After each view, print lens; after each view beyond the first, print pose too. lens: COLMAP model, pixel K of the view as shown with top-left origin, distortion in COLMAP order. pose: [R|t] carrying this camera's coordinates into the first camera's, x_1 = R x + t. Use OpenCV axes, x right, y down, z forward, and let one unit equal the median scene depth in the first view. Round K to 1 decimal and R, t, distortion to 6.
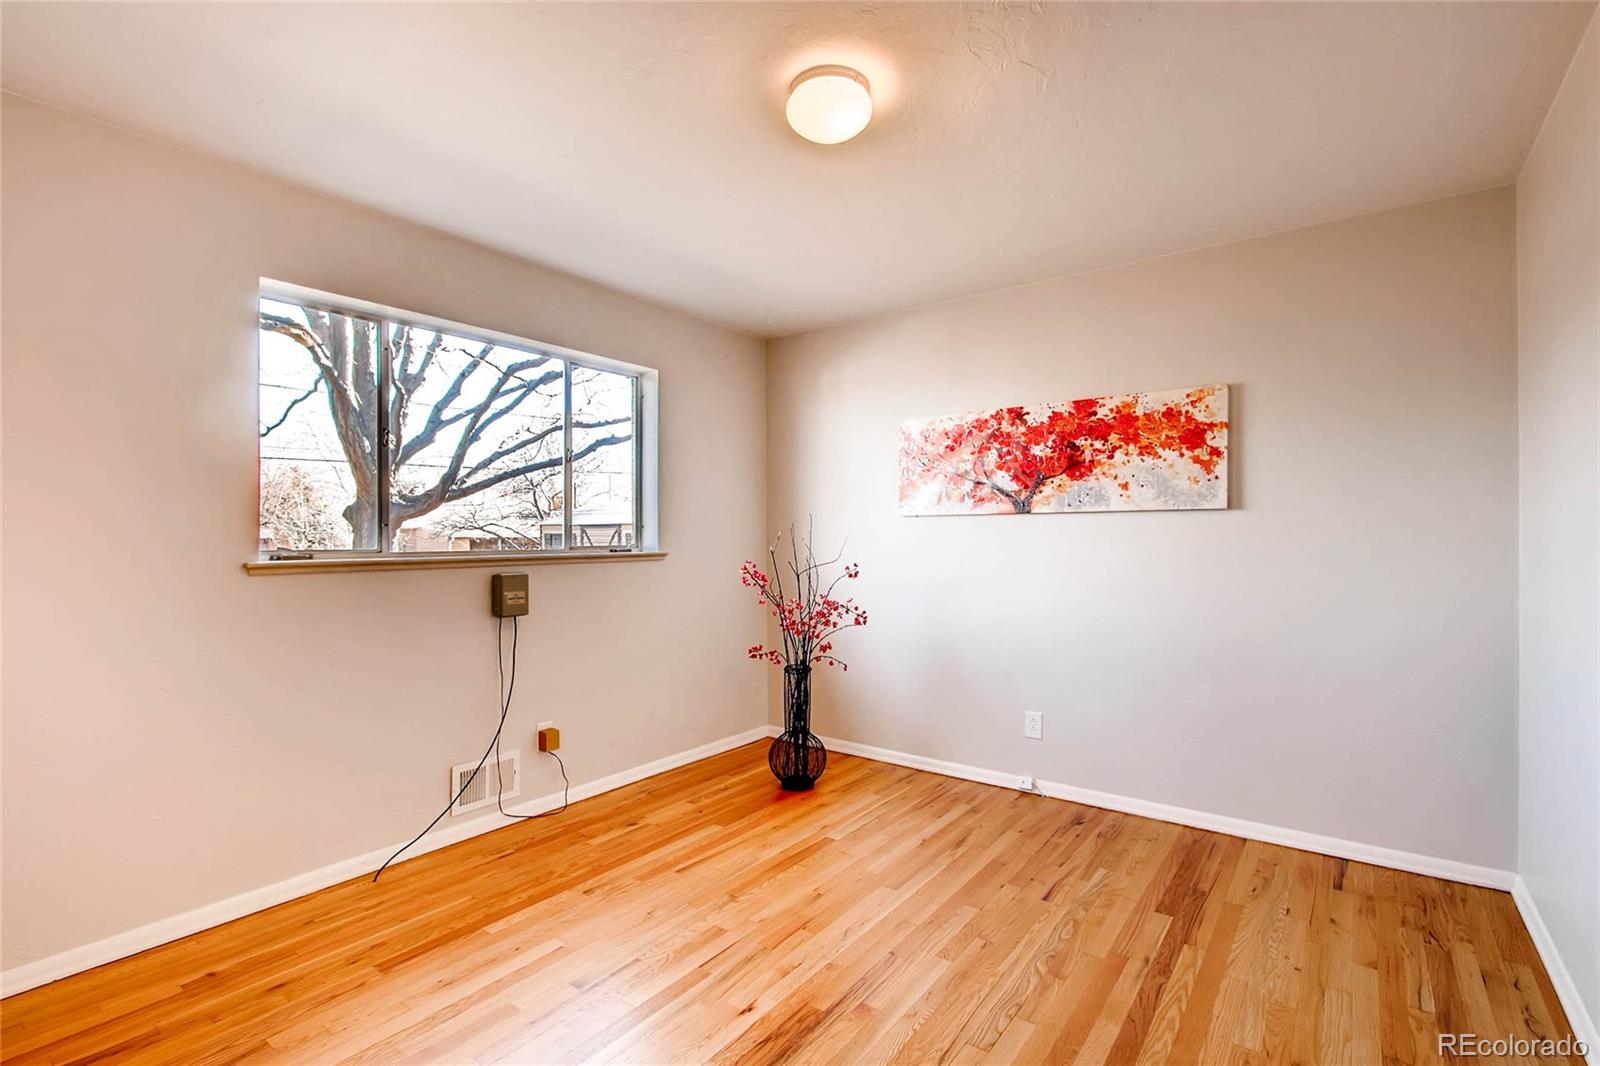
lens RADIAL K [[739.8, 0, 808.6], [0, 739.8, 536.8], [0, 0, 1]] dist [0.001426, -0.000632]
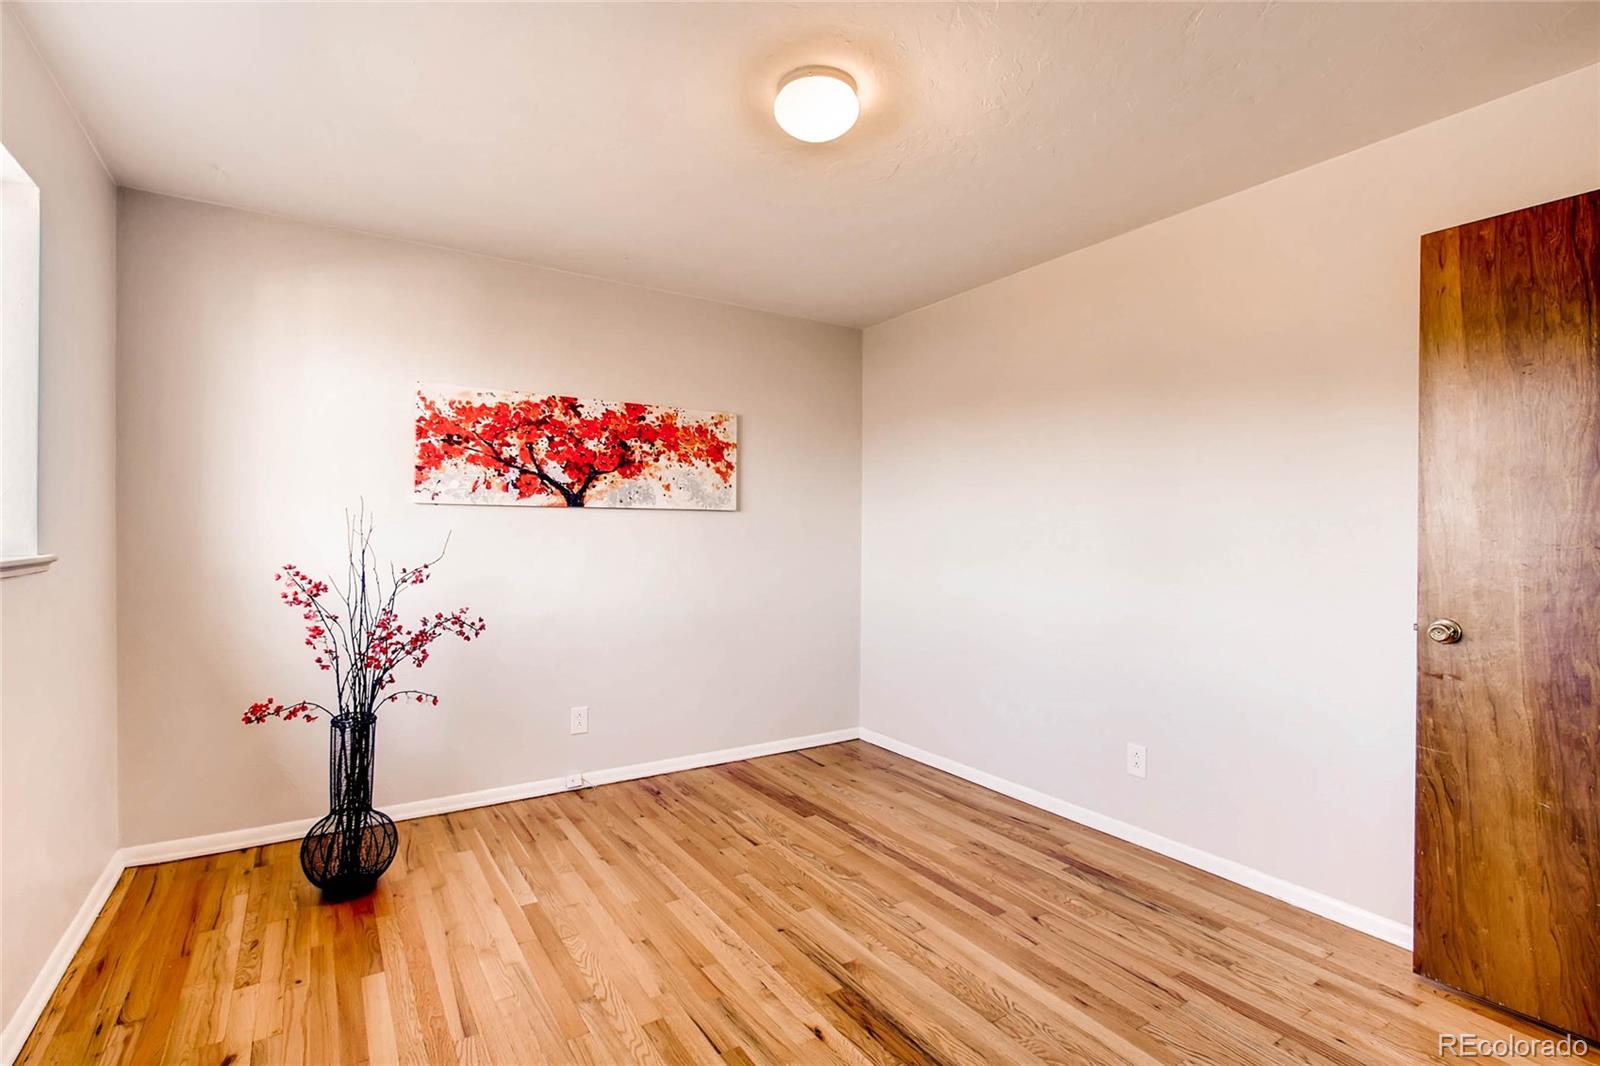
lens RADIAL K [[739.8, 0, 805.5], [0, 739.8, 539.3], [0, 0, 1]] dist [0.001426, -0.000632]
pose [[0.352205, -0.004093, 0.935914, -0.563347], [-0.007703, 0.999944, 0.007272, 0.001716], [-0.935891, -0.009770, 0.352154, 0.400302]]
